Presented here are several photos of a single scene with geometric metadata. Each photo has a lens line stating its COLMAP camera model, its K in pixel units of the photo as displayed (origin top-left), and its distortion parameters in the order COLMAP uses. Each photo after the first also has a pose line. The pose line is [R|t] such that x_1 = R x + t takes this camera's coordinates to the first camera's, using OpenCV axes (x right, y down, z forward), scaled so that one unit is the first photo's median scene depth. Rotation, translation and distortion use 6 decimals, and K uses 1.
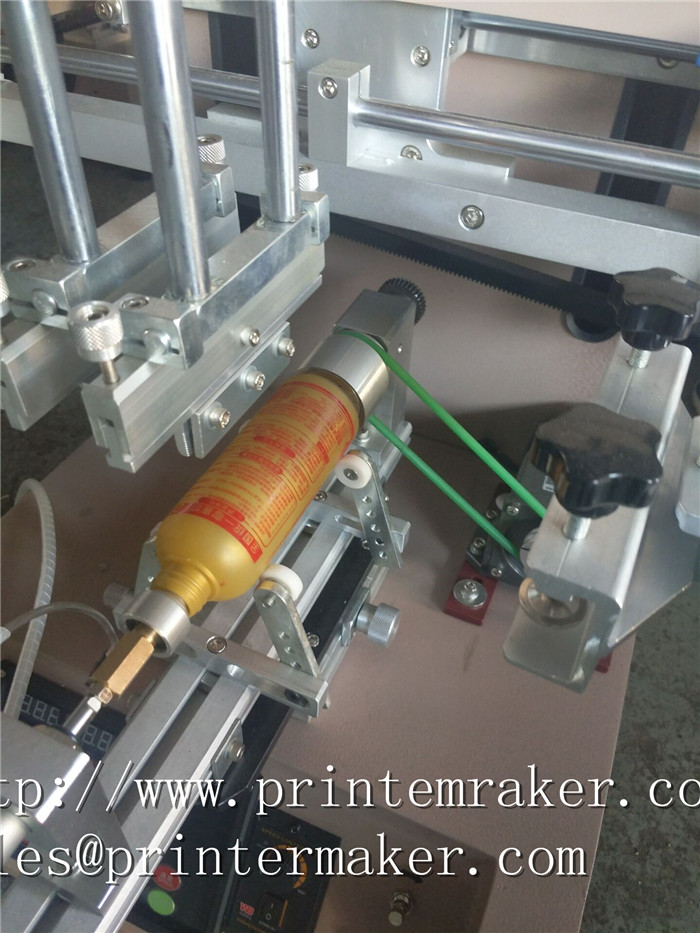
lens RADIAL K [[719.5, 0, 366.0], [0, 719.5, 469.9], [0, 0, 1]] dist [0.059745, -0.080022]
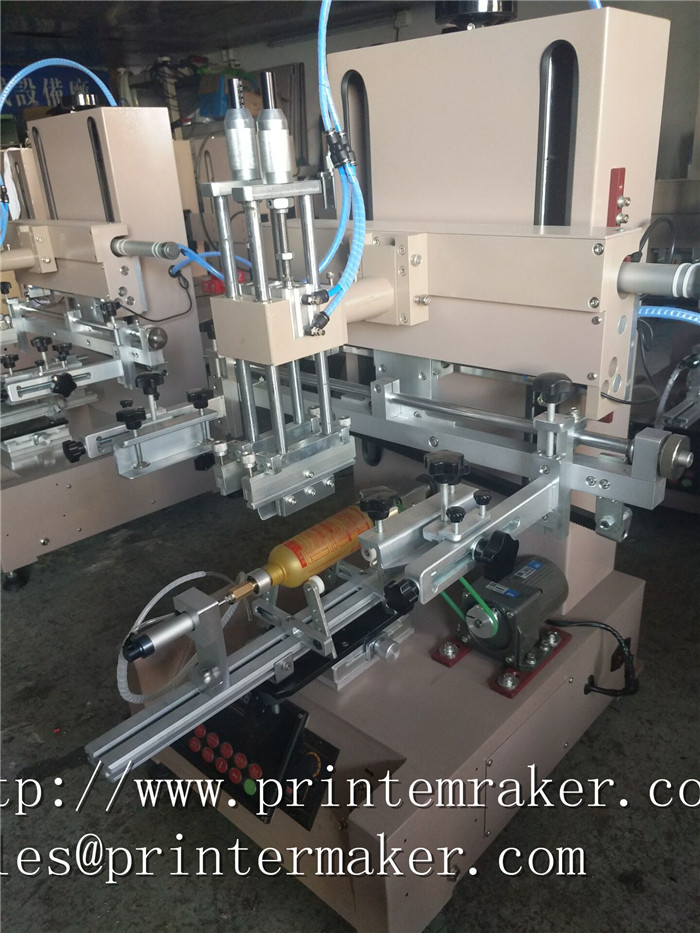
lens RADIAL K [[723.8, 0, 381.4], [0, 723.8, 480.7], [0, 0, 1]] dist [0.050259, -0.074207]
pose [[0.945458, 0.048721, -0.322080, 0.721023], [-0.150059, 0.942732, -0.297889, 0.449226], [0.289122, 0.329972, 0.898625, -0.998310]]
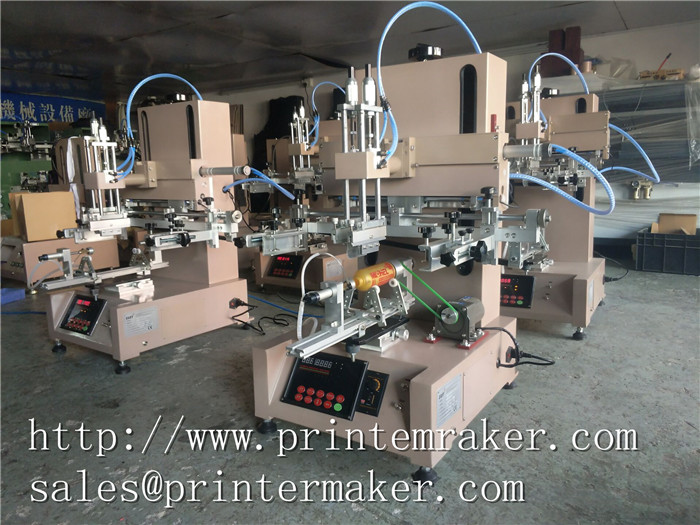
lens RADIAL K [[543.0, 0, 350.0], [0, 543.0, 262.5], [0, 0, 1]] dist [0.050259, -0.074207]
pose [[0.984622, -0.036330, -0.170876, 0.320086], [-0.064724, 0.832661, -0.549988, 1.691699], [0.162263, 0.552590, 0.817505, -1.766378]]
